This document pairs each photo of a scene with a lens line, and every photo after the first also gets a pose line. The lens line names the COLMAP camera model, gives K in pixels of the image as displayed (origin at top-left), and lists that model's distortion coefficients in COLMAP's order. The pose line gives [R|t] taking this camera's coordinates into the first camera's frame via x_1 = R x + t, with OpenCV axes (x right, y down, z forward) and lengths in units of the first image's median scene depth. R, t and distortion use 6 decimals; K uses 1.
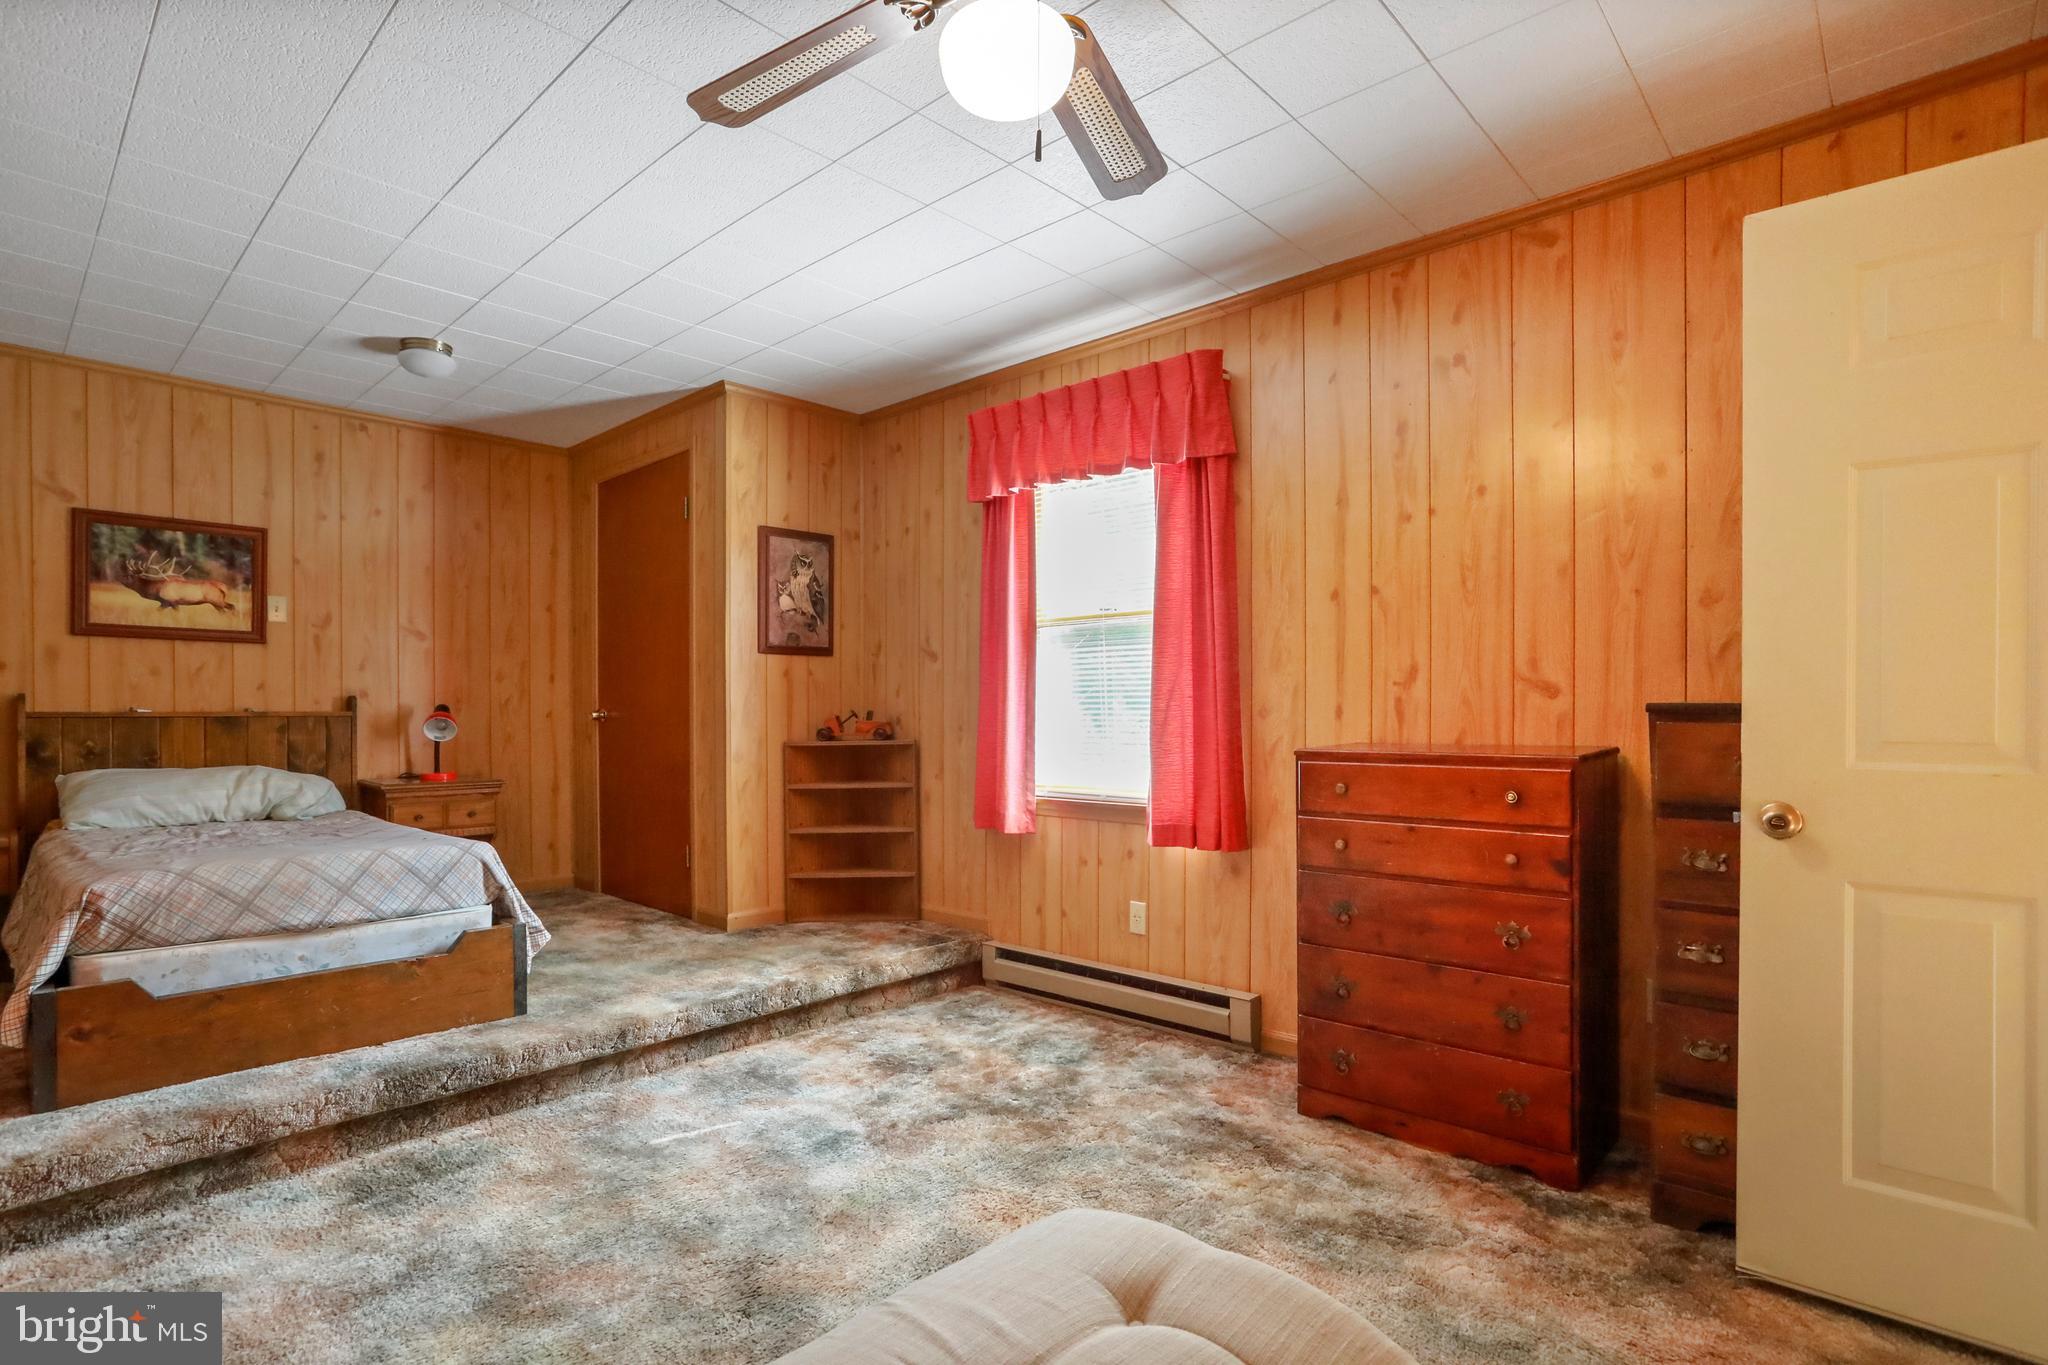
lens RADIAL K [[1007.8, 0, 1029.8], [0, 1007.8, 717.4], [0, 0, 1]] dist [-0.038881, 0.015750]
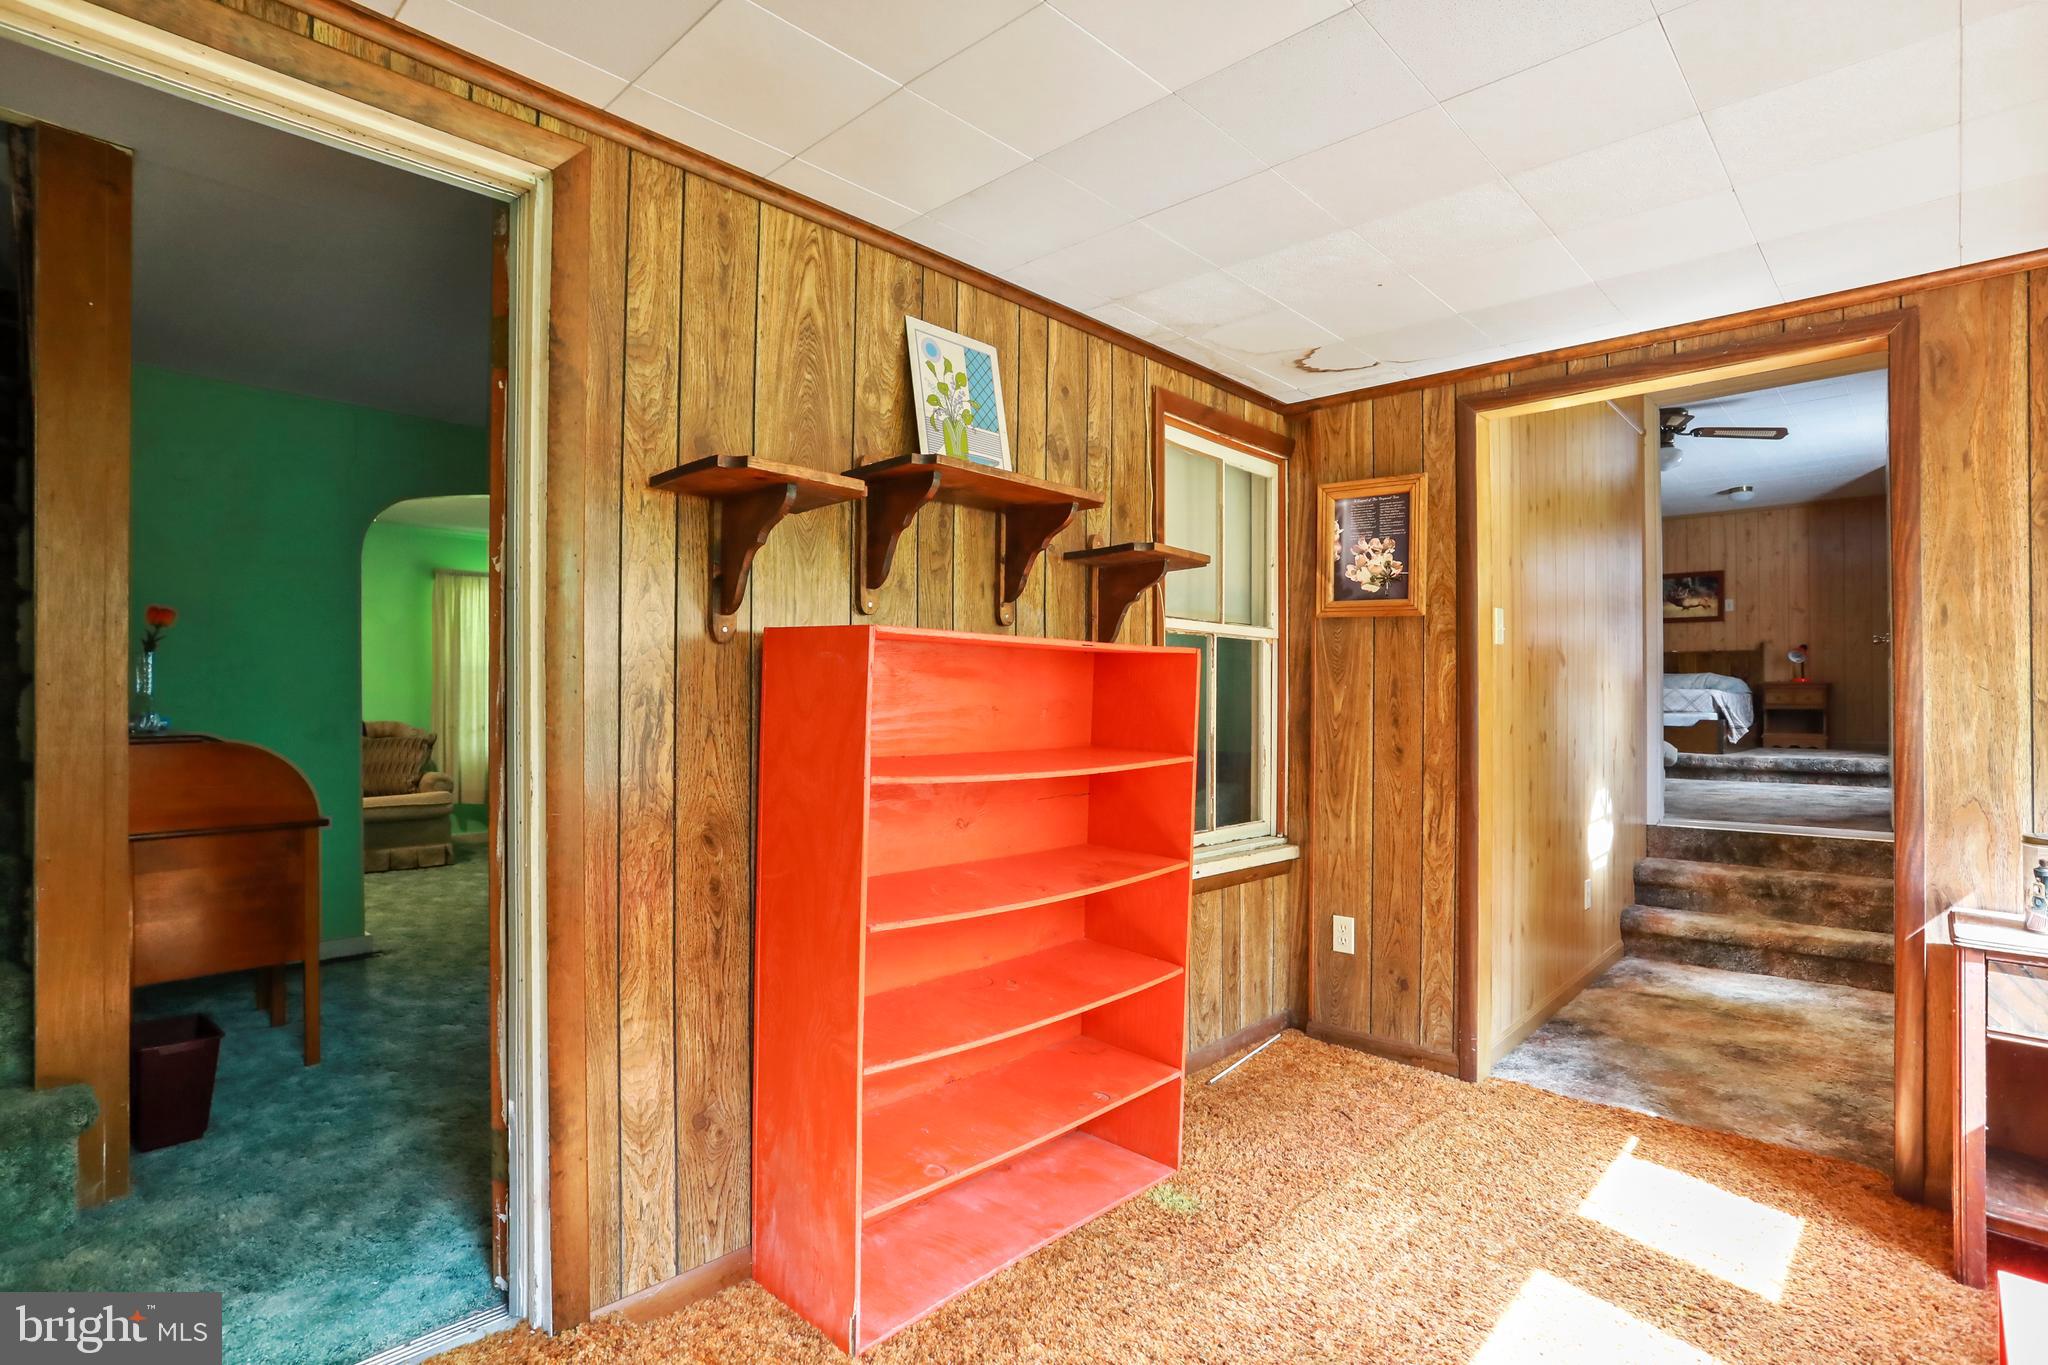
lens RADIAL K [[1007.8, 0, 1013.1], [0, 1007.8, 696.7], [0, 0, 1]] dist [-0.038881, 0.015750]
pose [[-0.019992, -0.007048, -0.999775, 1.756035], [-0.012473, 0.999899, -0.006800, 0.154818], [0.999722, 0.012334, -0.020078, -0.666695]]
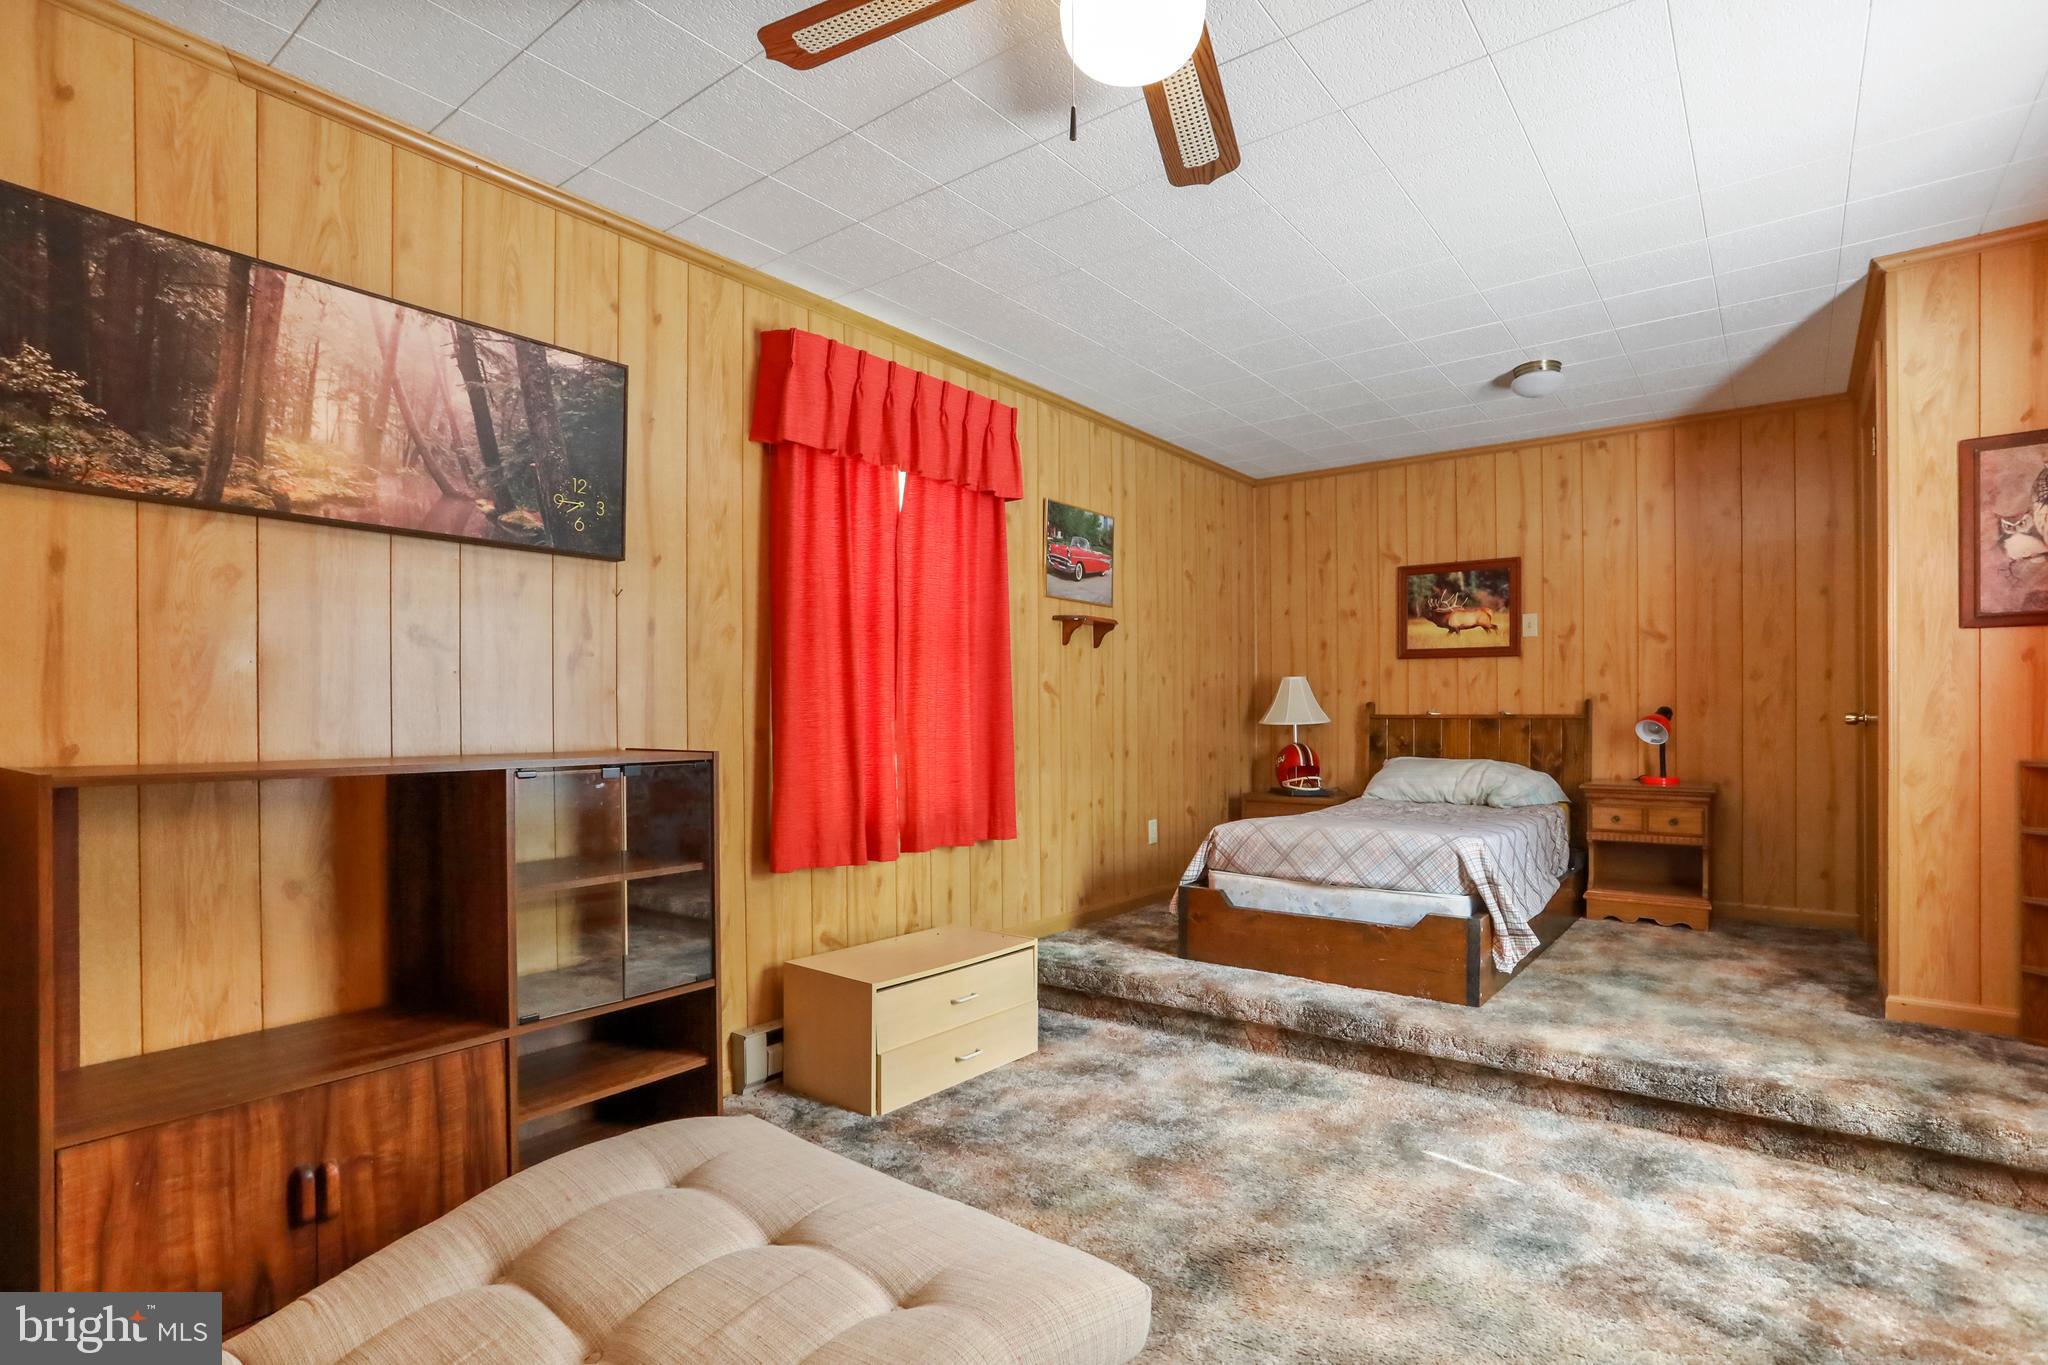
lens RADIAL K [[1007.8, 0, 1026.3], [0, 1007.8, 727.0], [0, 0, 1]] dist [-0.038881, 0.015750]
pose [[0.090051, 0.012418, -0.995860, 0.397337], [-0.003205, 0.999921, 0.012179, -0.003774], [0.995932, 0.002095, 0.090083, 0.361543]]
